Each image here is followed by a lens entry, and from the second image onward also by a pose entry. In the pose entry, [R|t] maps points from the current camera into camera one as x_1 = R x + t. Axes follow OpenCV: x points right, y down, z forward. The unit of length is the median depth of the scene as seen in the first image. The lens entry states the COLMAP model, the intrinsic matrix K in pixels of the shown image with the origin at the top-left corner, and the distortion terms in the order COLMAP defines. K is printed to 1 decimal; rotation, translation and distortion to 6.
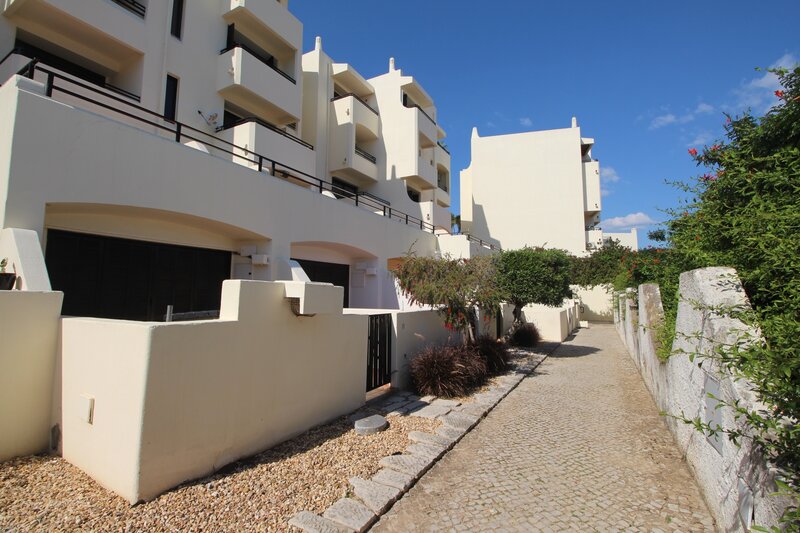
lens RADIAL K [[370.5, 0, 399.9], [0, 370.5, 266.1], [0, 0, 1]] dist [-0.002684, -0.010251]
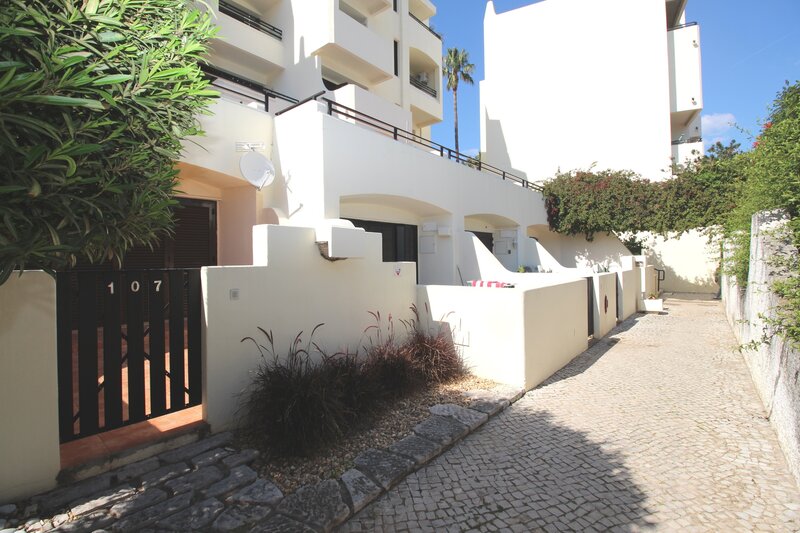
lens RADIAL K [[370.5, 0, 399.3], [0, 370.5, 264.6], [0, 0, 1]] dist [-0.002684, -0.010251]
pose [[0.981388, -0.017786, -0.191212, 0.210353], [0.034176, 0.995983, 0.082762, 0.040972], [0.188972, -0.087757, 0.978053, 0.372234]]
